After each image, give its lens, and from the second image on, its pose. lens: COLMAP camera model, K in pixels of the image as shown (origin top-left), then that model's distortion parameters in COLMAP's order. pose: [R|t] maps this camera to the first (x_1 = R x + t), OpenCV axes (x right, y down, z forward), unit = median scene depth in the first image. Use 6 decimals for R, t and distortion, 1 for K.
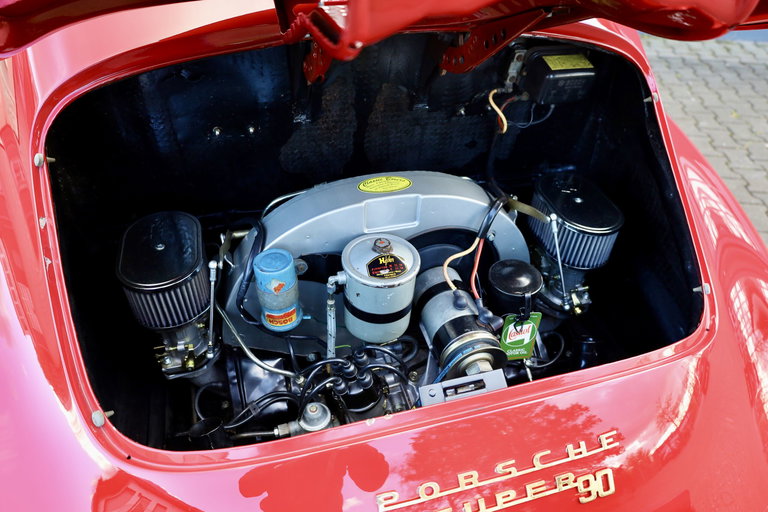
lens RADIAL K [[515.8, 0, 384.0], [0, 515.8, 256.0], [0, 0, 1]] dist [-0.005399, -0.003954]
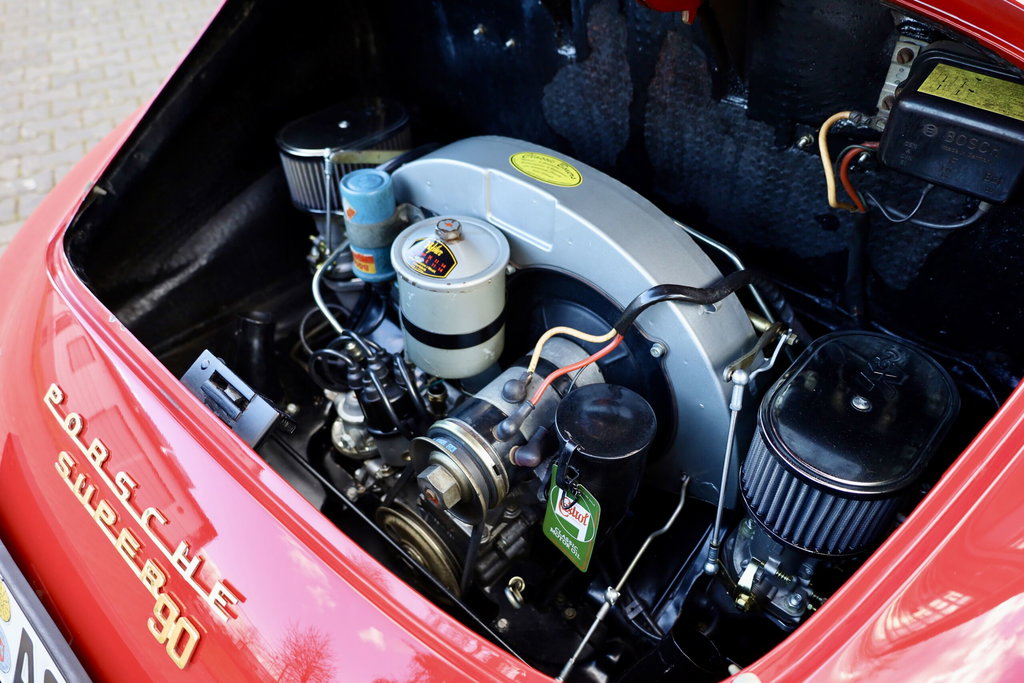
lens RADIAL K [[687.8, 0, 512.0], [0, 687.8, 341.5], [0, 0, 1]] dist [-0.005399, -0.003954]
pose [[0.532006, 0.549470, -0.644246, 0.573932], [-0.531980, 0.808840, 0.250551, -0.140963], [0.658762, 0.209431, 0.722615, 0.369889]]
